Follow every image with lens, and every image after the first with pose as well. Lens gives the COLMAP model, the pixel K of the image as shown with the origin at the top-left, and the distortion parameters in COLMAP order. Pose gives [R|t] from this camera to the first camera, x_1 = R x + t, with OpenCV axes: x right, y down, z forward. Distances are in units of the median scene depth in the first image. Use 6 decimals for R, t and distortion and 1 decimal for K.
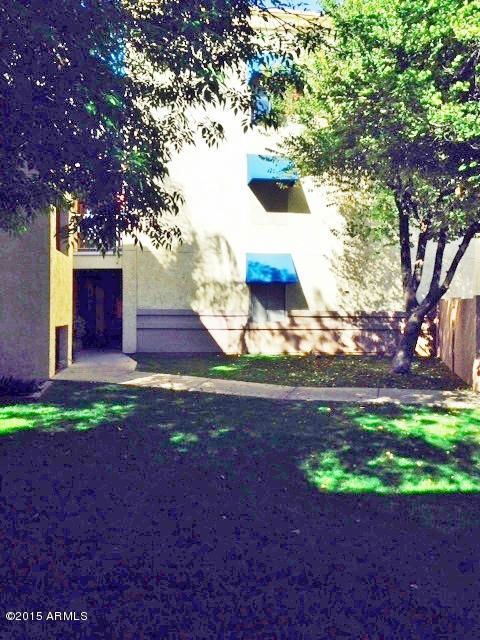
lens RADIAL K [[578.5, 0, 242.1], [0, 578.5, 319.9], [0, 0, 1]] dist [0.116259, -0.209680]
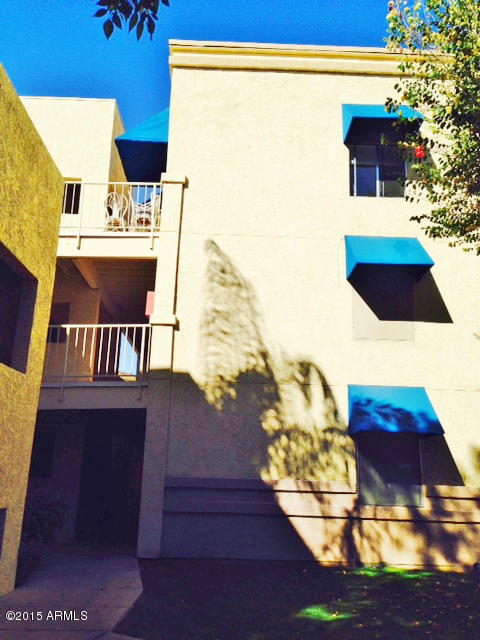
lens RADIAL K [[578.5, 0, 242.1], [0, 578.5, 319.9], [0, 0, 1]] dist [0.116259, -0.209680]
pose [[0.985590, -0.025478, -0.167222, -0.000542], [-0.022056, 0.960794, -0.276384, -0.009440], [0.167708, 0.276090, 0.946387, 0.383979]]
